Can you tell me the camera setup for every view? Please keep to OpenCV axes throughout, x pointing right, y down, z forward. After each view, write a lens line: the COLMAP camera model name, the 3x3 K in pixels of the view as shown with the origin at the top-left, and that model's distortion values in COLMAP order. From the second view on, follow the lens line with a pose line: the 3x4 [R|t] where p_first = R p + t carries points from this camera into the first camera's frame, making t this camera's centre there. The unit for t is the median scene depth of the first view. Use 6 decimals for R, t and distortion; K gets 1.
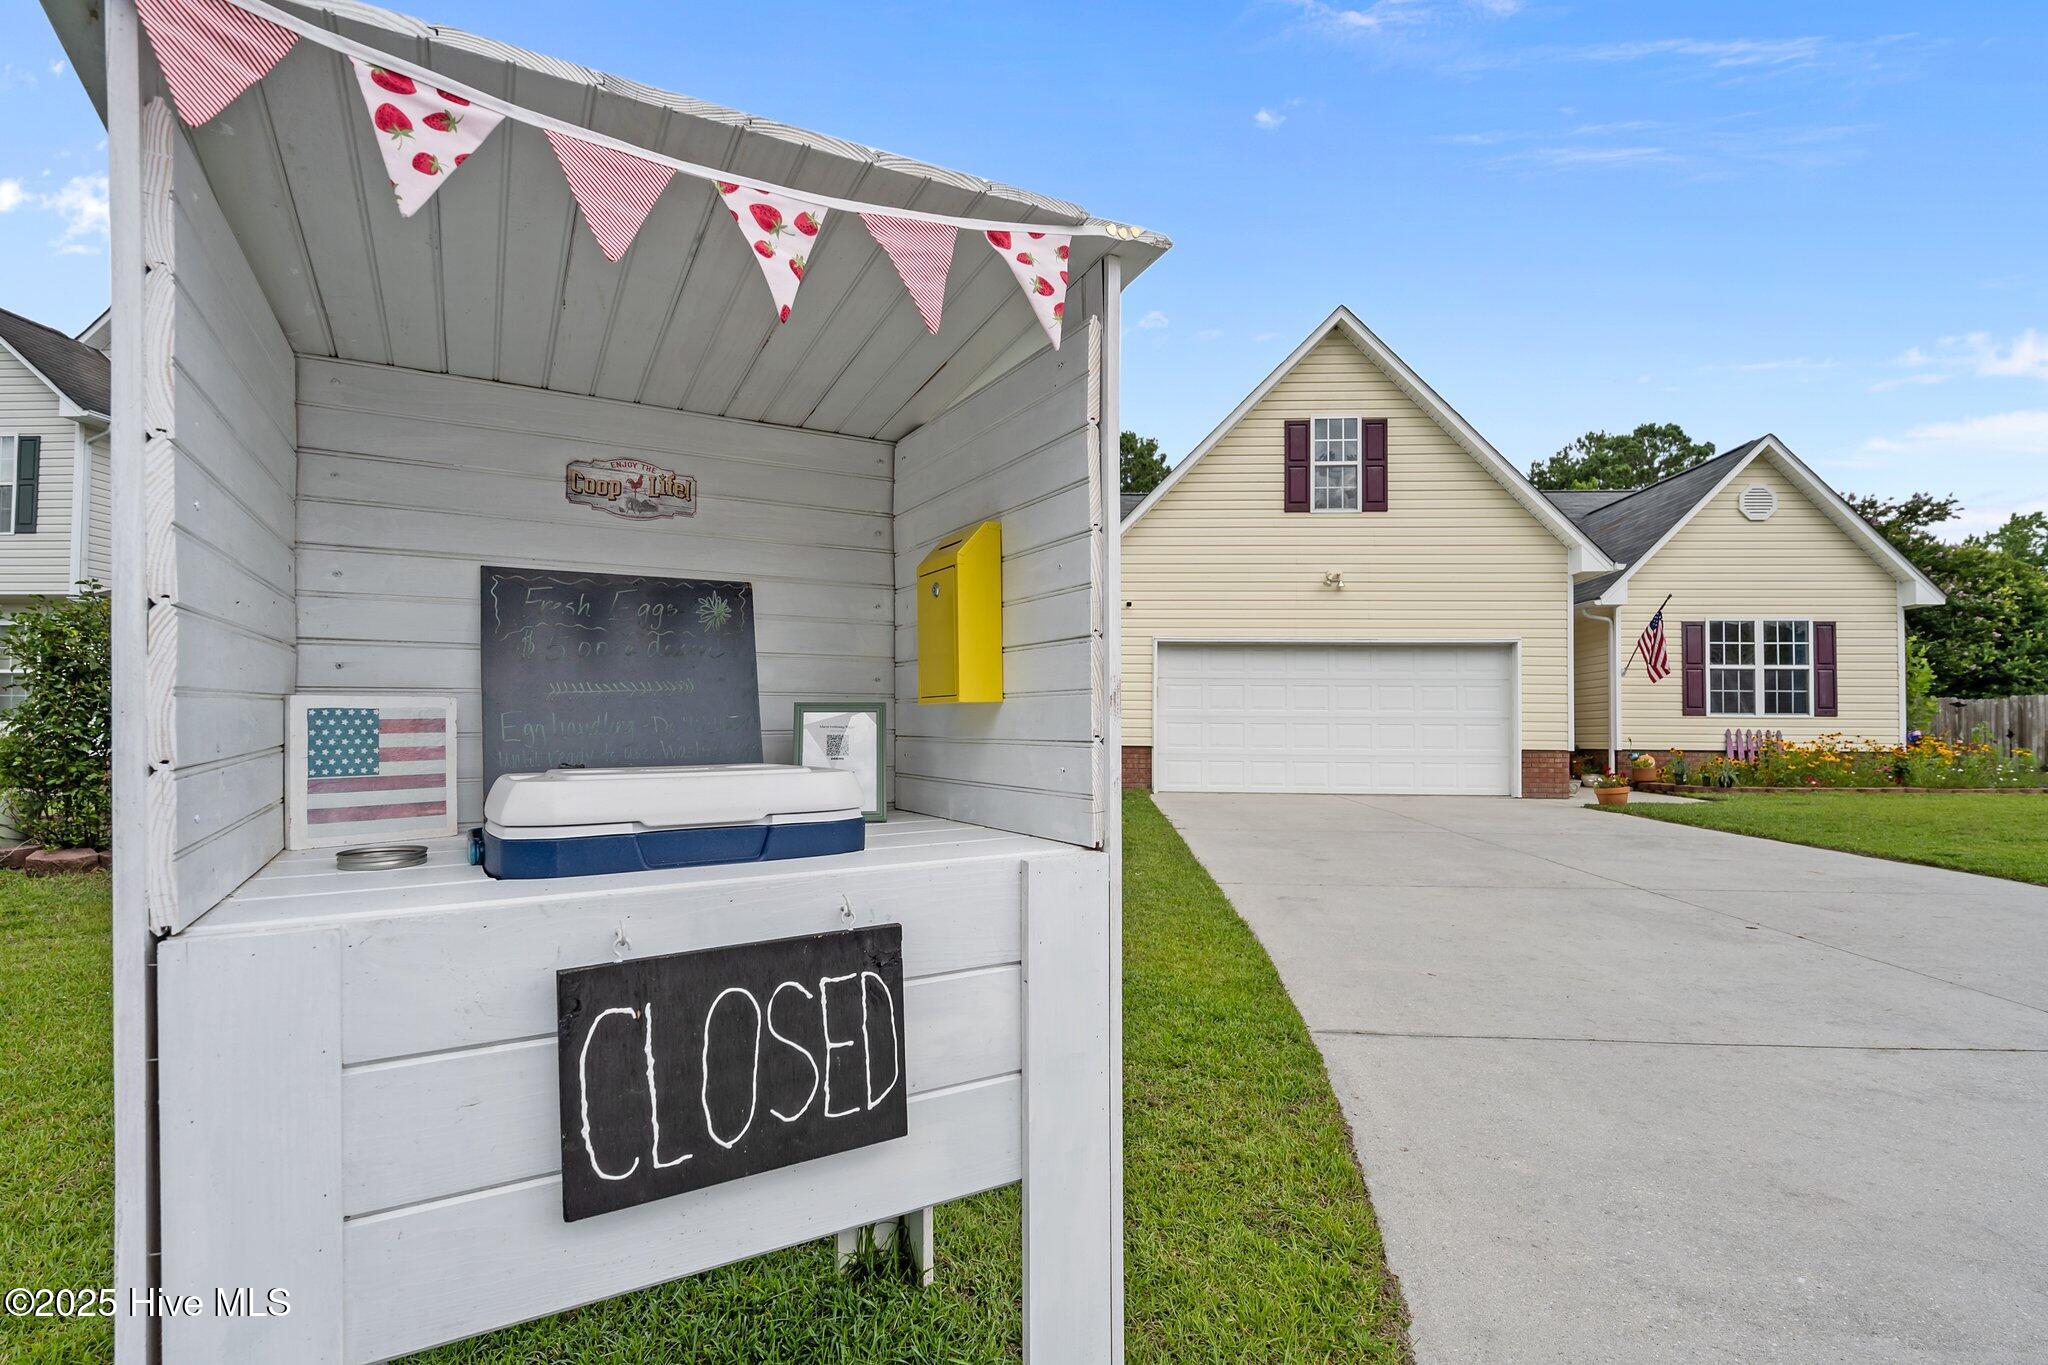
lens RADIAL K [[985.1, 0, 1032.3], [0, 985.1, 709.0], [0, 0, 1]] dist [-0.000310, 0.000679]
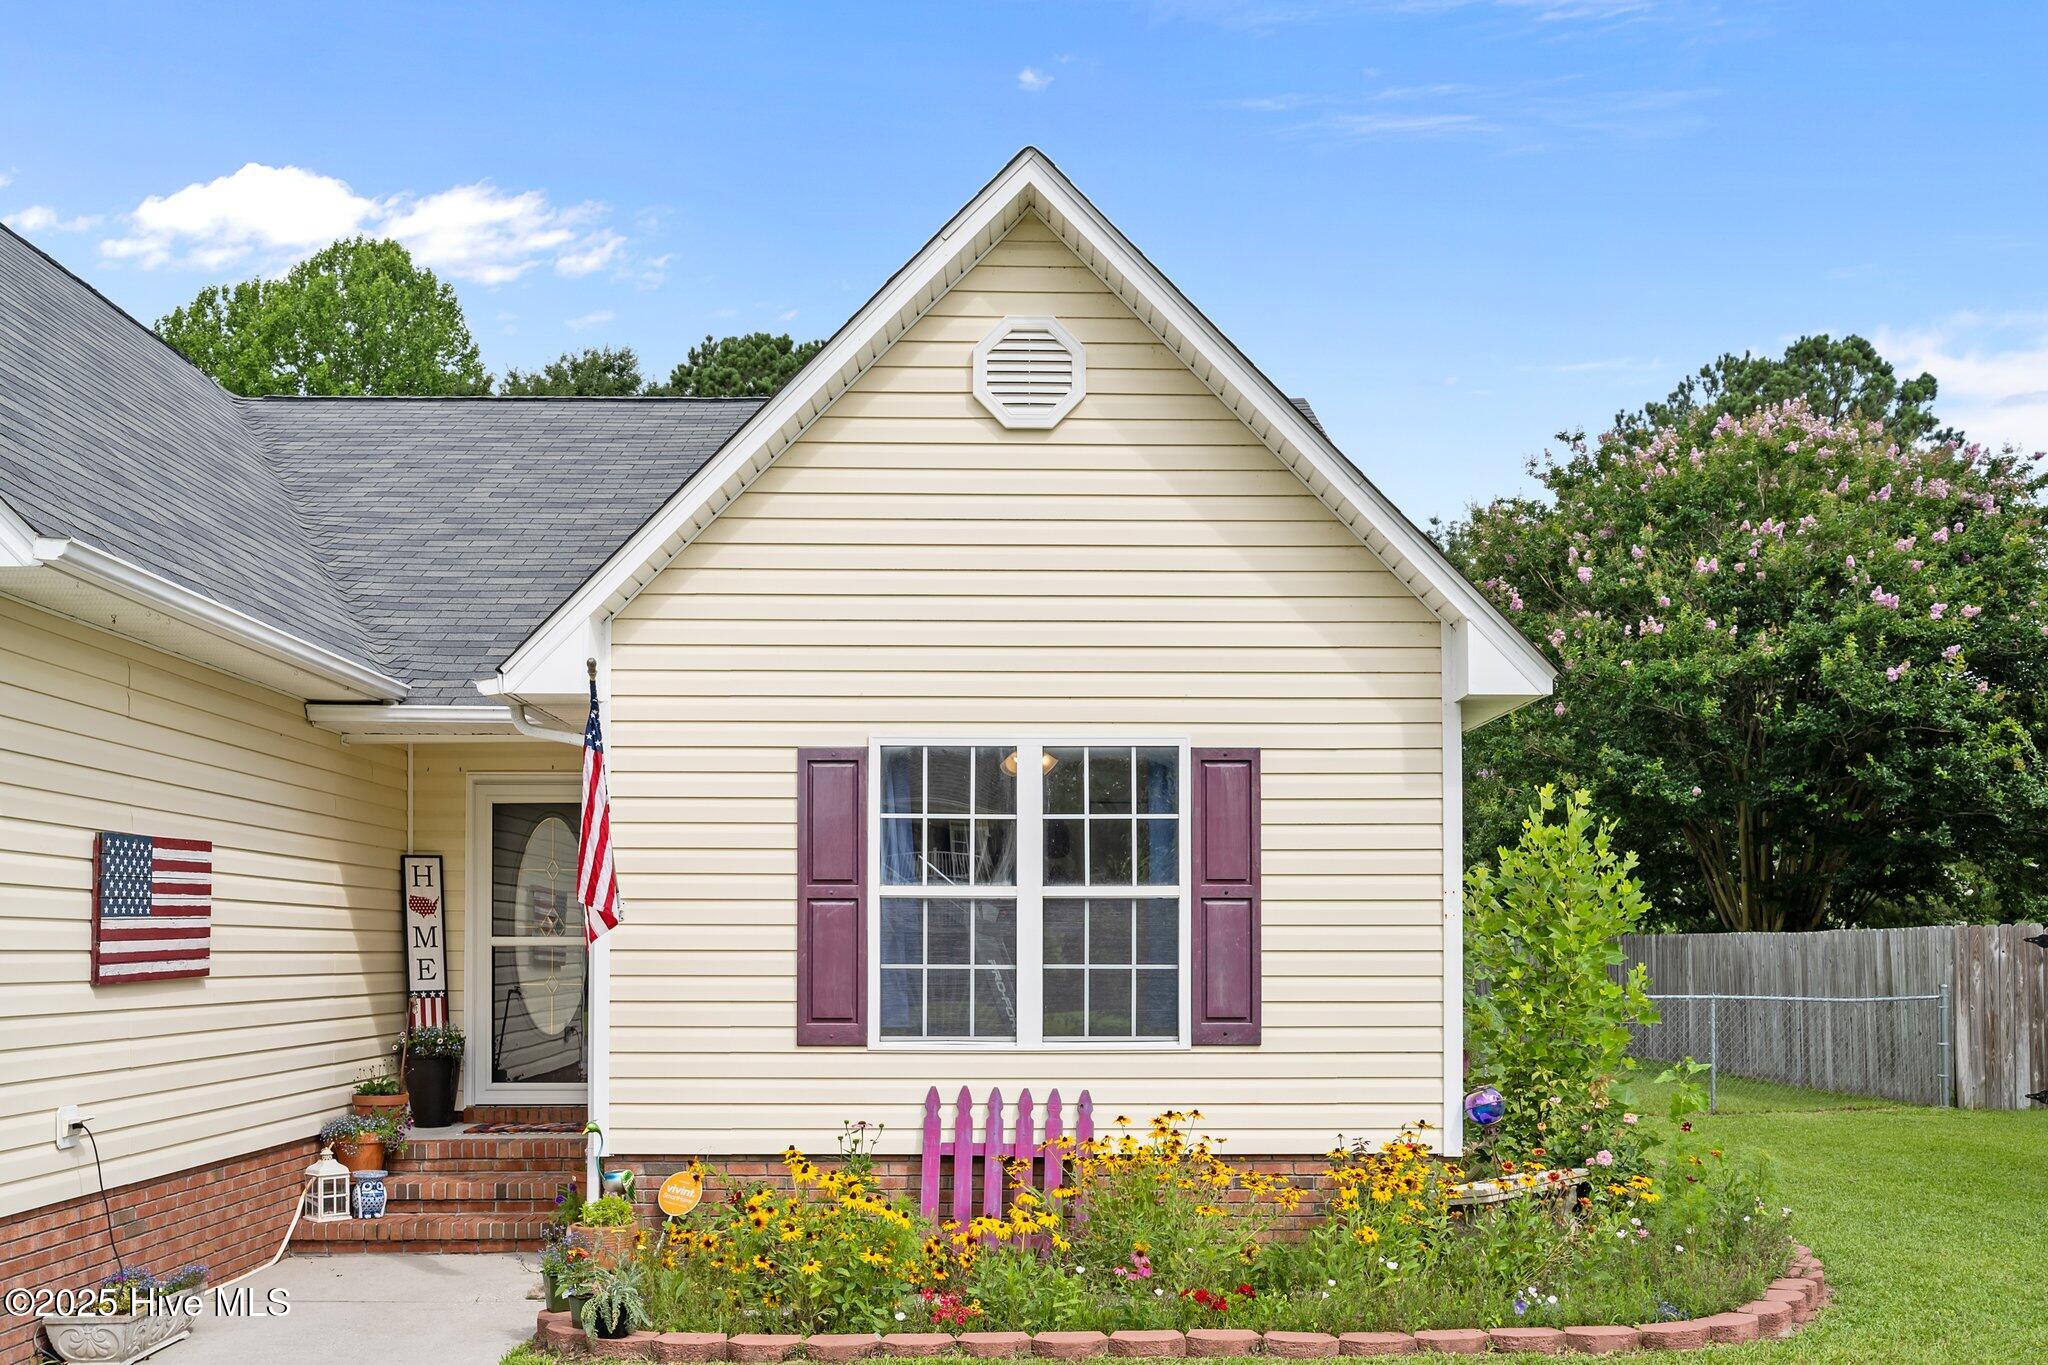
lens RADIAL K [[1834.4, 0, 1021.0], [0, 1834.4, 926.2], [0, 0, 1]] dist [0.006484, -0.021830]
pose [[0.997477, -0.006939, 0.070652, 0.695264], [0.005559, 0.999790, 0.019713, -0.043303], [-0.070774, -0.019270, 0.997306, 0.409464]]
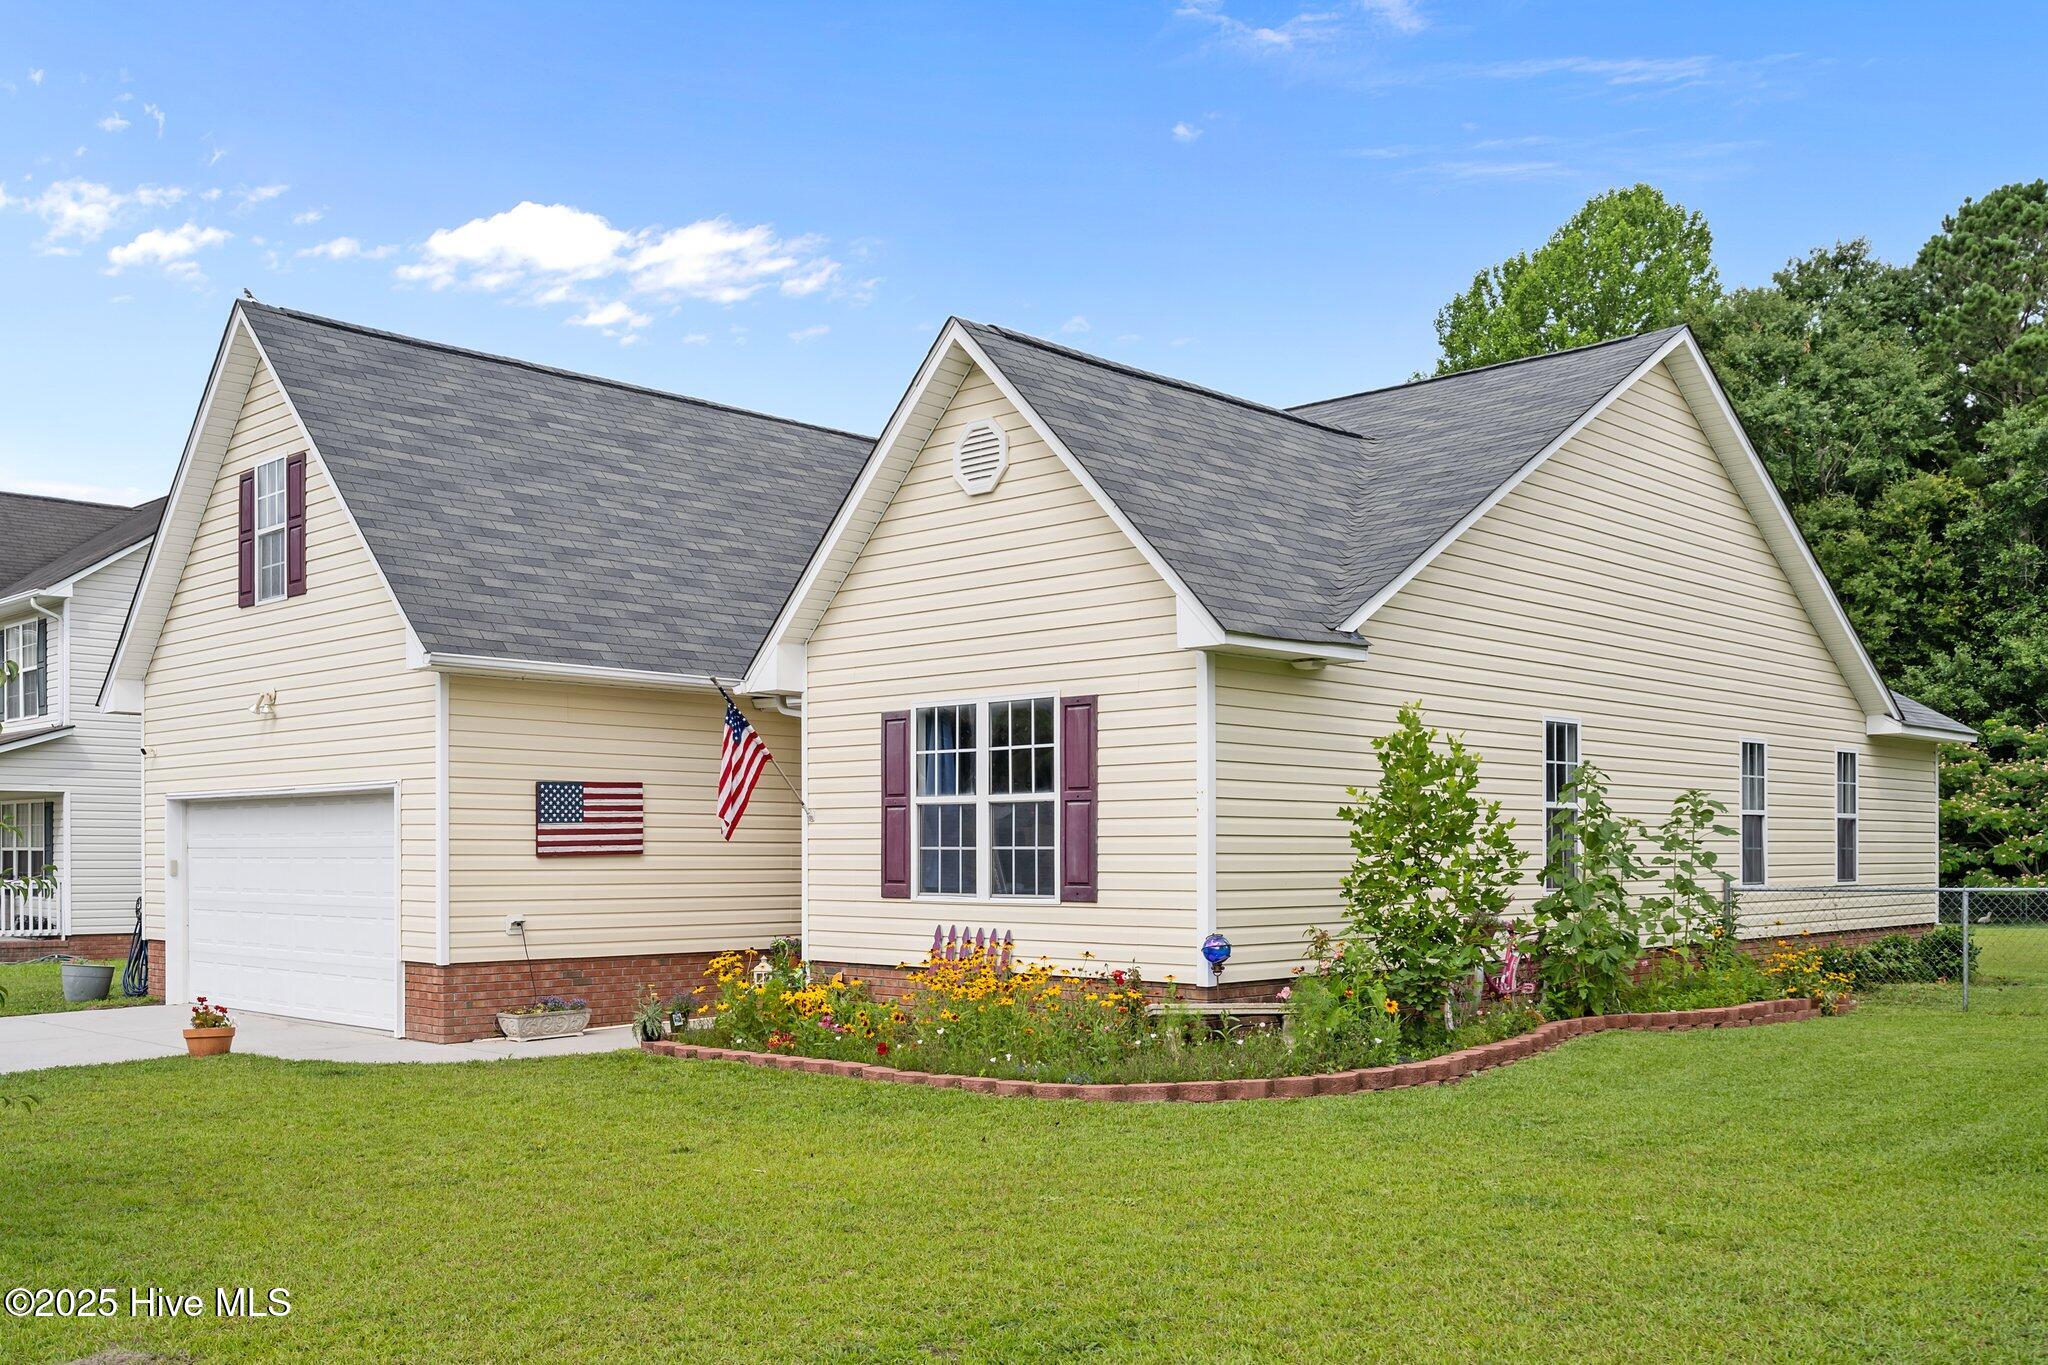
lens RADIAL K [[1809.6, 0, 1022.6], [0, 1809.6, 843.9], [0, 0, 1]] dist [0.008266, 0.011002]
pose [[0.763517, -0.012757, -0.645662, 1.331862], [0.027547, 0.999538, 0.012826, -0.031375], [0.645200, -0.027579, 0.763516, 0.332872]]
